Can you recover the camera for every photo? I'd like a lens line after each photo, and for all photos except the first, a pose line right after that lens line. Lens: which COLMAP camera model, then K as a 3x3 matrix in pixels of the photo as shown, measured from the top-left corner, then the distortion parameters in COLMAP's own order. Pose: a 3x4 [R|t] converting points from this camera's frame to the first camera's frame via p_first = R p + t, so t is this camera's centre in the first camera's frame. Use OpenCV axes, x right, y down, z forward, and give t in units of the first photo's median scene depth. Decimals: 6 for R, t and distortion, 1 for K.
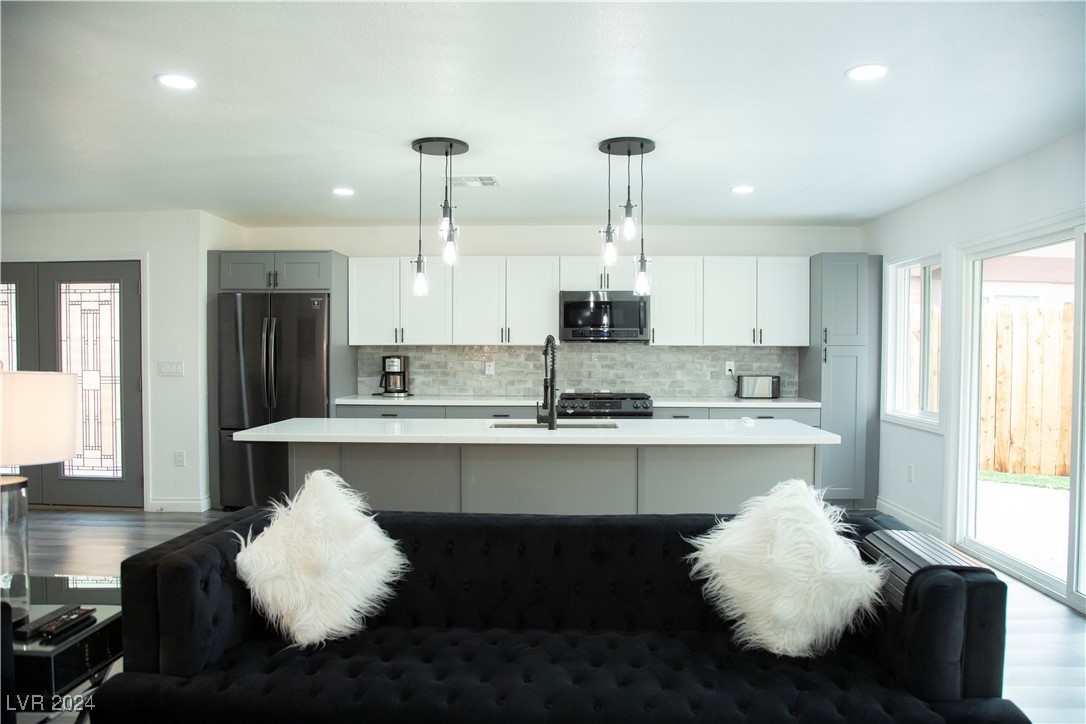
lens RADIAL K [[745.5, 0, 549.5], [0, 745.5, 370.1], [0, 0, 1]] dist [-0.130319, 0.079483]
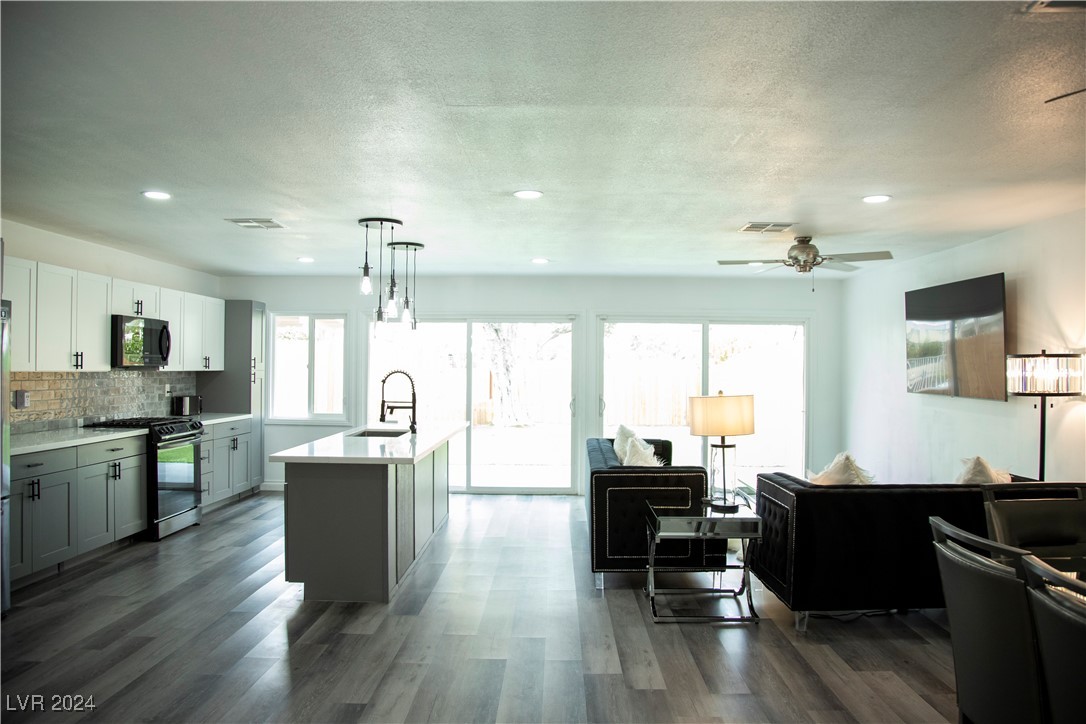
lens RADIAL K [[776.4, 0, 549.8], [0, 776.4, 360.8], [0, 0, 1]] dist [-0.131613, 0.091814]
pose [[-0.023852, 0.007330, 0.999689, -0.959601], [0.018821, 0.999799, -0.006882, -0.030352], [-0.999538, 0.018651, -0.023985, 0.472718]]
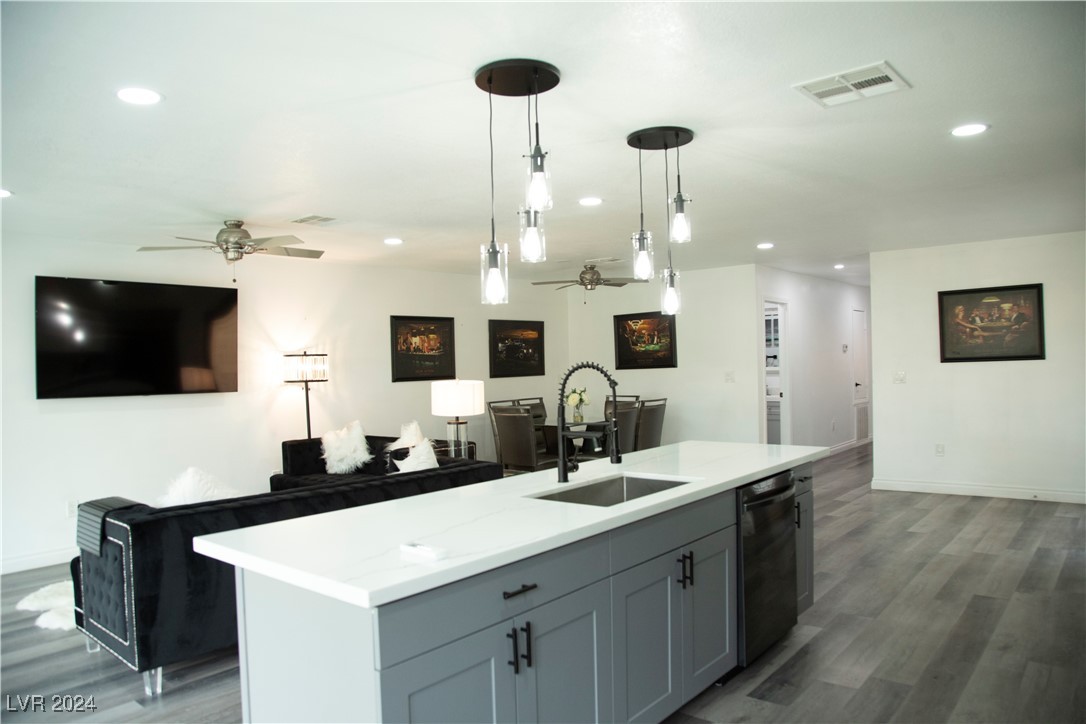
lens RADIAL K [[745.5, 0, 549.5], [0, 745.5, 370.1], [0, 0, 1]] dist [-0.130319, 0.079483]
pose [[-0.611968, 0.023895, -0.790521, 0.383990], [0.004624, 0.999635, 0.026636, -0.036249], [0.790869, 0.012645, -0.611855, 0.906800]]
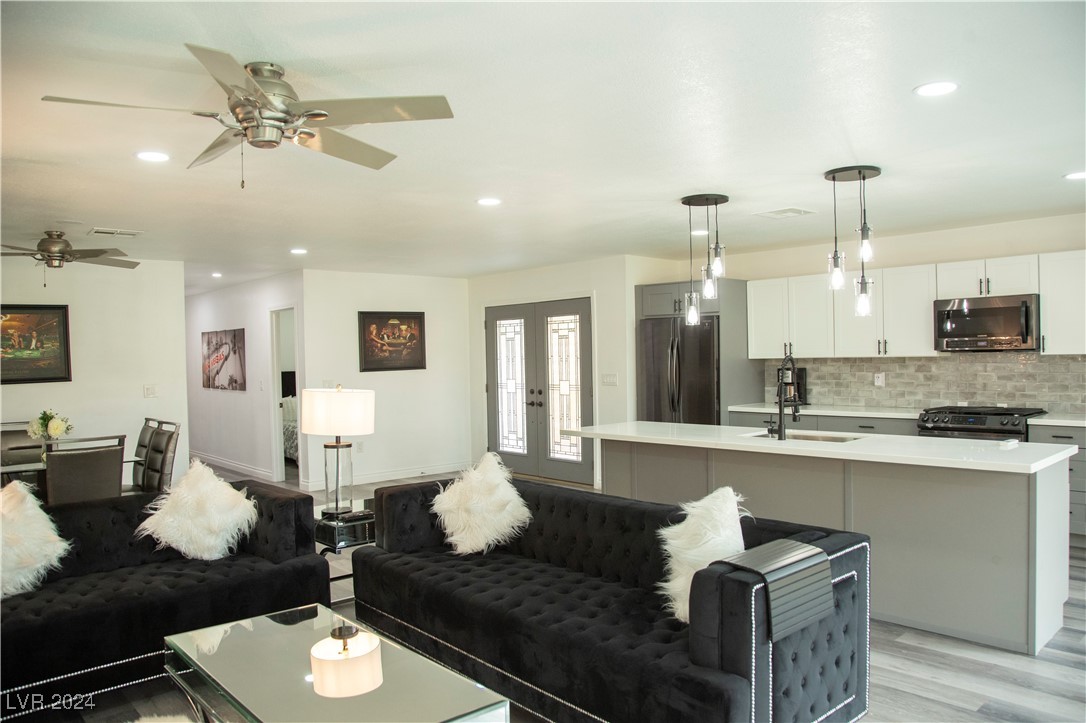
lens RADIAL K [[776.4, 0, 549.8], [0, 776.4, 360.3], [0, 0, 1]] dist [-0.131613, 0.091814]
pose [[0.696543, -0.012172, -0.717411, 0.367090], [0.002101, 0.999886, -0.014925, -0.014902], [0.717512, 0.008889, 0.696490, -0.035737]]
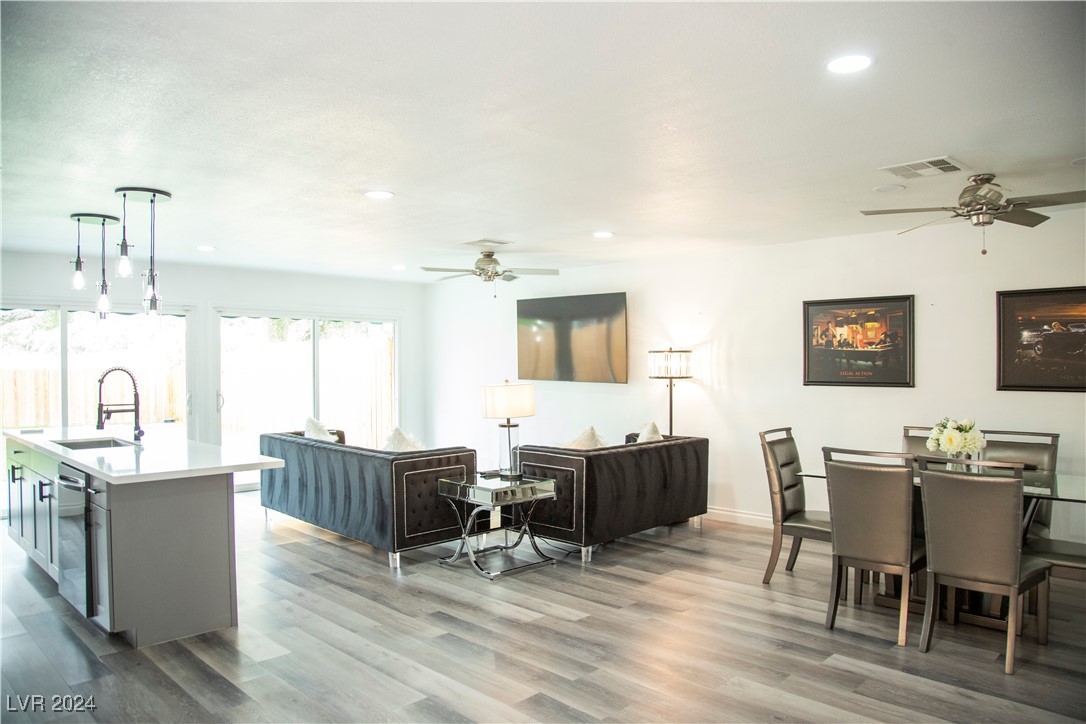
lens RADIAL K [[745.5, 0, 549.5], [0, 745.5, 370.1], [0, 0, 1]] dist [-0.130319, 0.079483]
pose [[-0.737044, -0.008362, 0.675793, -0.841098], [0.018115, 0.999320, 0.032123, -0.041888], [-0.675602, 0.035918, -0.736391, 0.884768]]
